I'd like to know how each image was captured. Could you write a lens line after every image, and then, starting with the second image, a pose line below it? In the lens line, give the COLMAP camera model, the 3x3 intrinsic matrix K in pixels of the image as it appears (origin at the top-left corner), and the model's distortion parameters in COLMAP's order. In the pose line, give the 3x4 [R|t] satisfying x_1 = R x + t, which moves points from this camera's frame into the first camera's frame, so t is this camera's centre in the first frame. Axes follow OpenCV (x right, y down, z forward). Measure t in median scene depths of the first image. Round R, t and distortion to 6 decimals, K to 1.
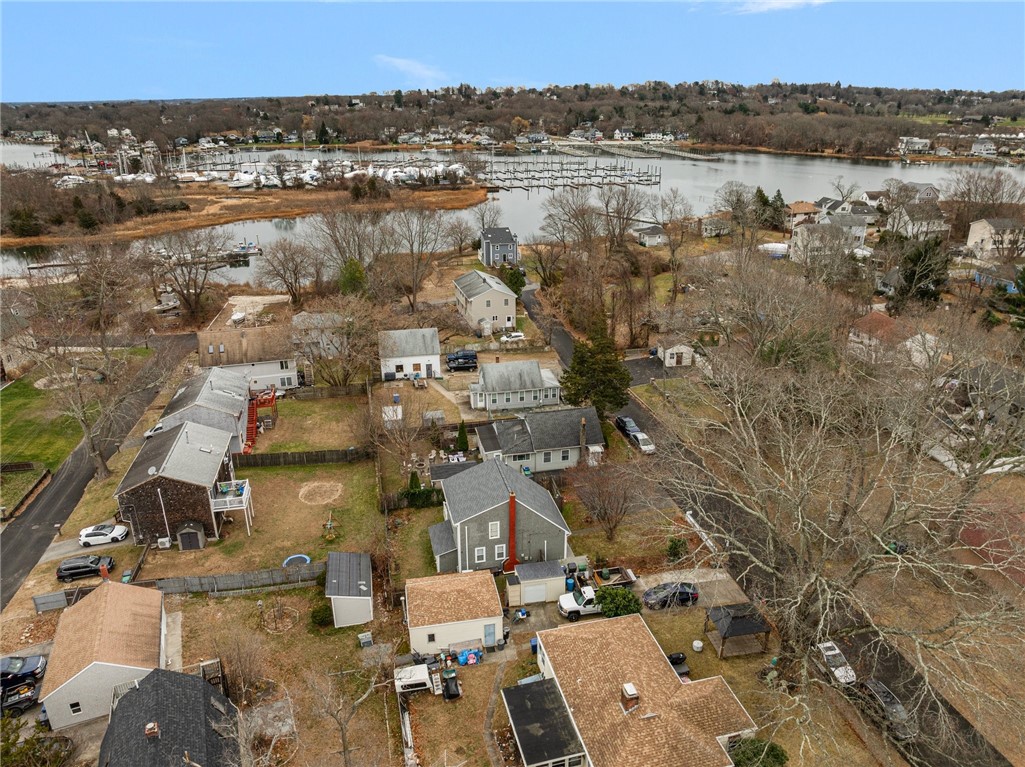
lens RADIAL K [[723.2, 0, 512.5], [0, 723.2, 383.5], [0, 0, 1]] dist [-0.048254, 0.018594]
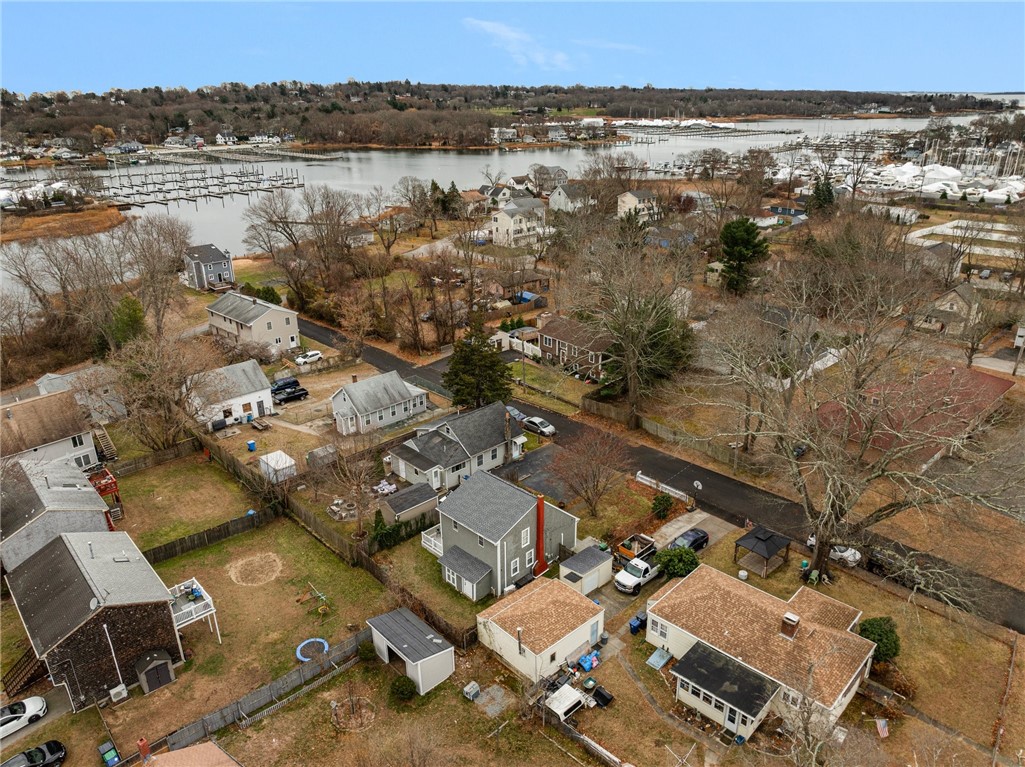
lens RADIAL K [[723.2, 0, 512.5], [0, 723.2, 383.5], [0, 0, 1]] dist [-0.048254, 0.018594]
pose [[0.852380, -0.201211, 0.482662, -0.119091], [0.201332, 0.978131, 0.052209, -0.013850], [-0.482611, 0.052673, 0.874249, 0.036962]]
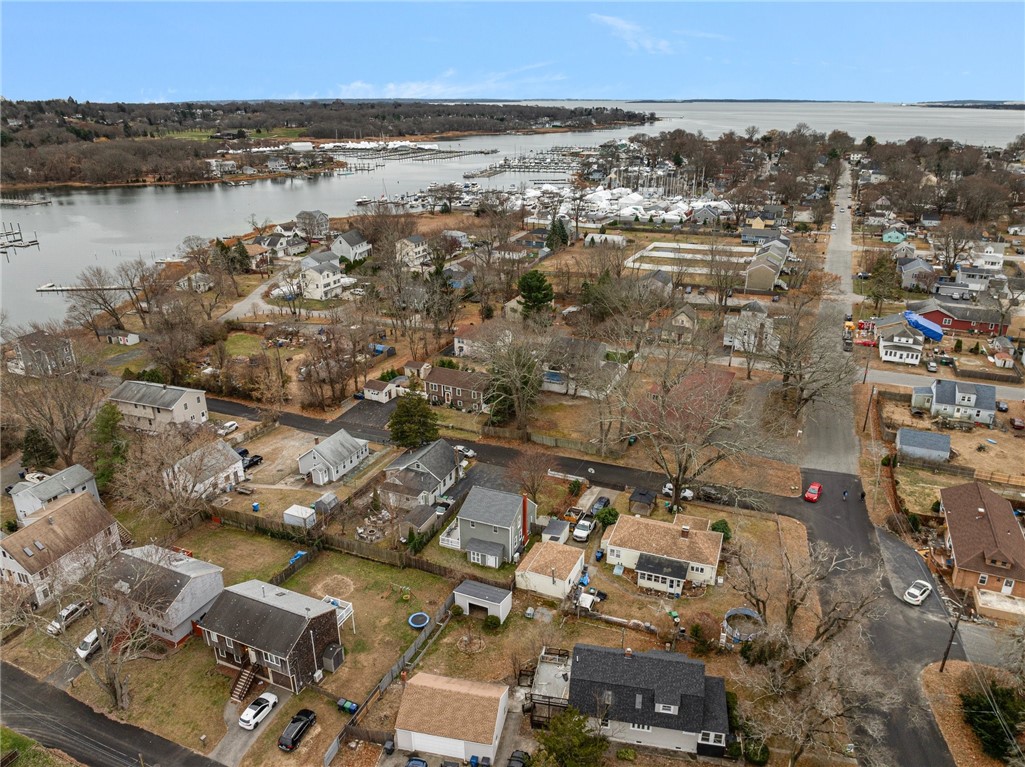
lens RADIAL K [[723.2, 0, 512.5], [0, 723.2, 383.5], [0, 0, 1]] dist [-0.048254, 0.018594]
pose [[0.573786, -0.300747, 0.761788, -0.286447], [0.306351, 0.941430, 0.140921, -0.076330], [-0.759552, 0.152516, 0.632313, -0.004423]]
